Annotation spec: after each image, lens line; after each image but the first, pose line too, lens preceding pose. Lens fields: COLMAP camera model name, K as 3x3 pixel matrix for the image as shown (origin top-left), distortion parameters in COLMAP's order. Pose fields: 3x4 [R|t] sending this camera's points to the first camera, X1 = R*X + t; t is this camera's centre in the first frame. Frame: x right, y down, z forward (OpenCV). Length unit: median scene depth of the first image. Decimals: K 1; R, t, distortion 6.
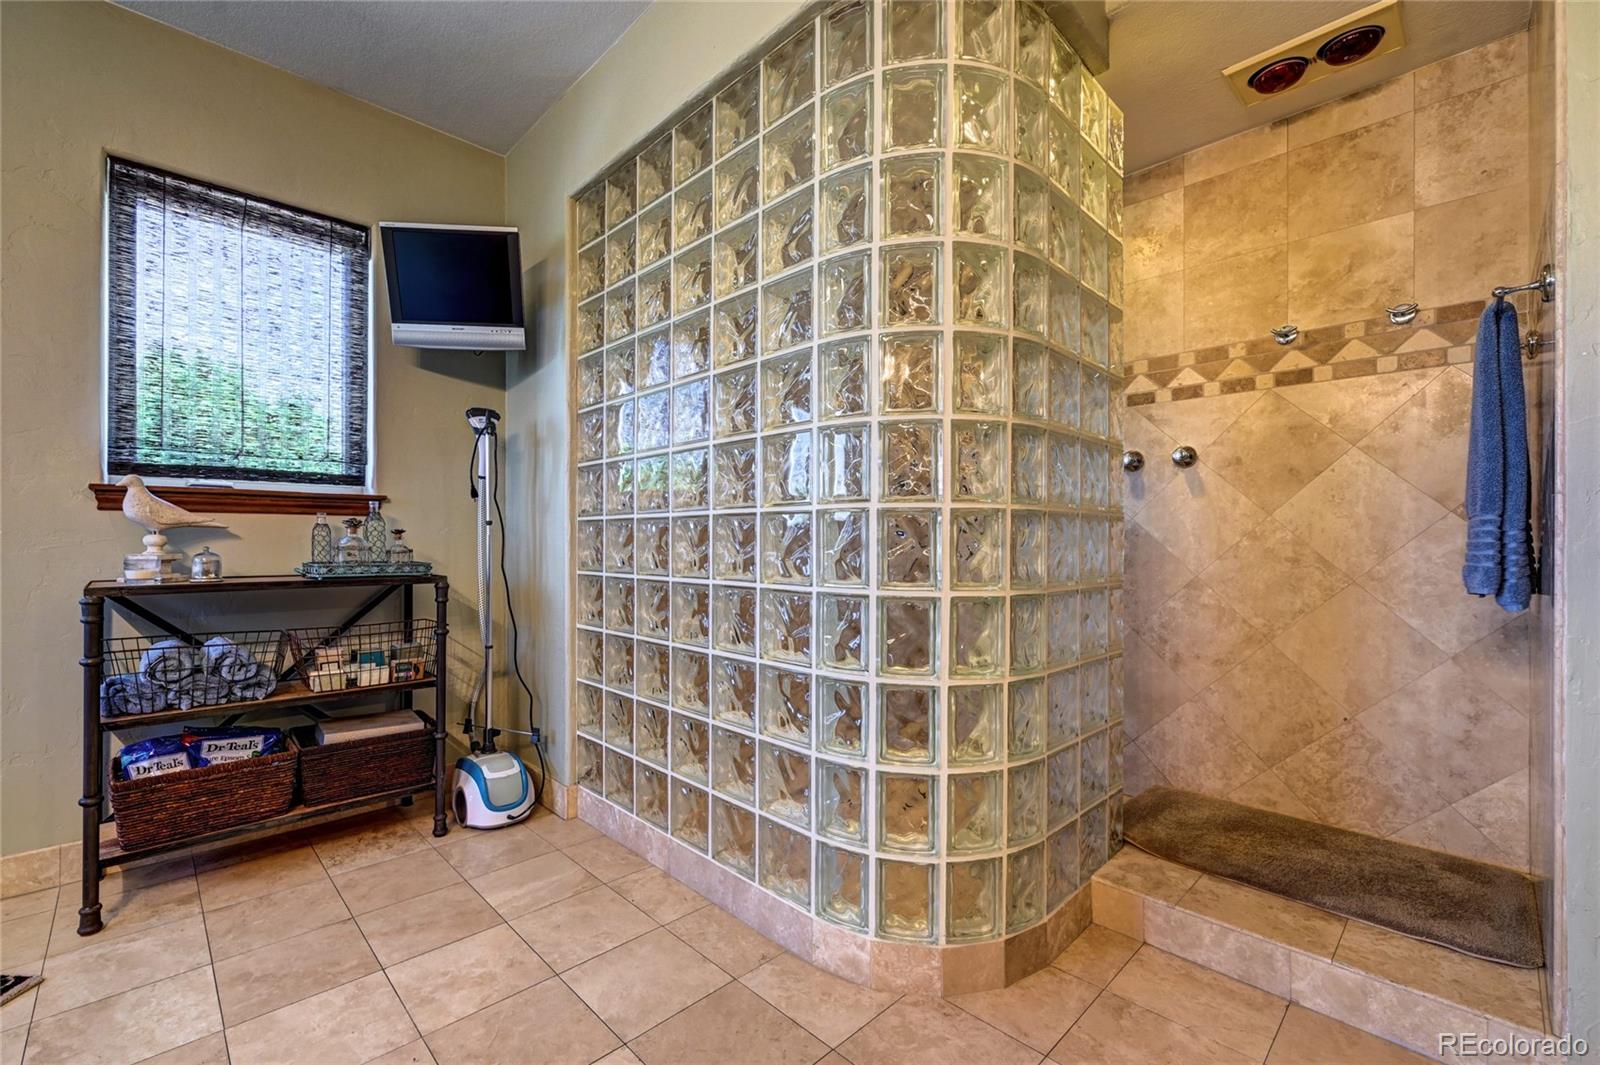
lens RADIAL K [[677.7, 0, 818.7], [0, 677.7, 536.2], [0, 0, 1]] dist [0.002712, 0.000220]
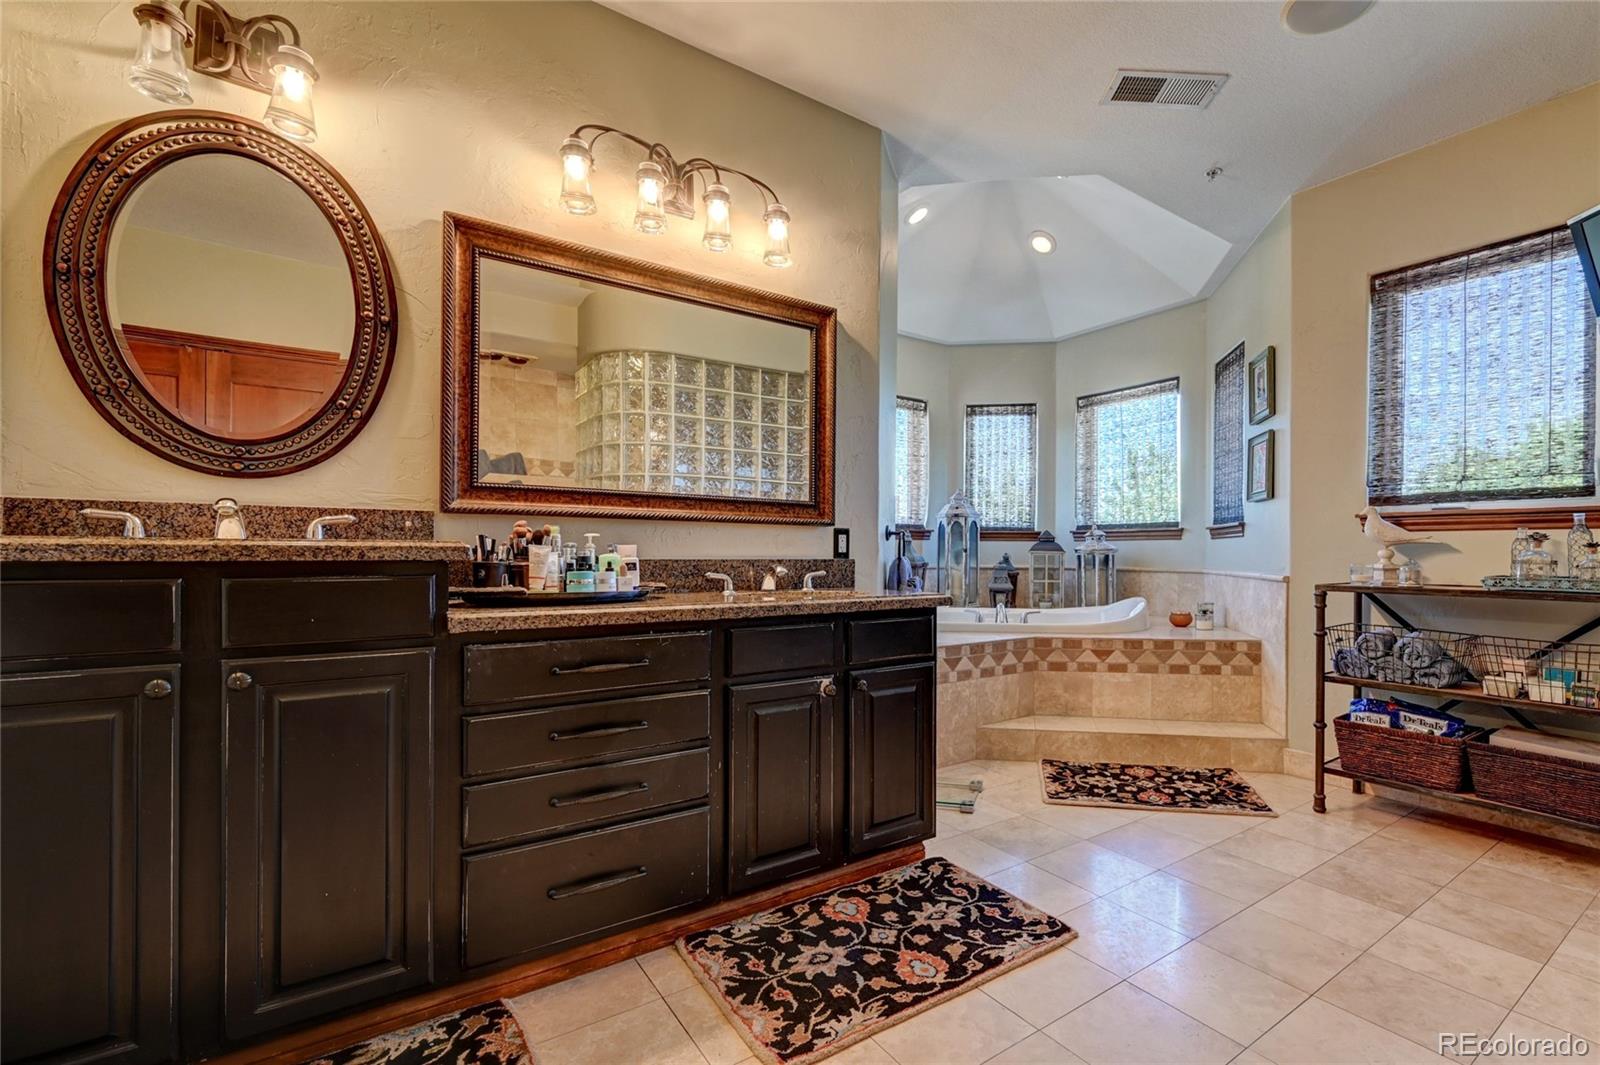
lens RADIAL K [[677.7, 0, 818.7], [0, 677.7, 536.2], [0, 0, 1]] dist [0.002712, 0.000220]
pose [[-0.200658, -0.026246, -0.979310, 0.548663], [-0.000861, 0.999645, -0.026615, 0.007886], [0.979661, -0.004498, -0.200610, 0.178554]]
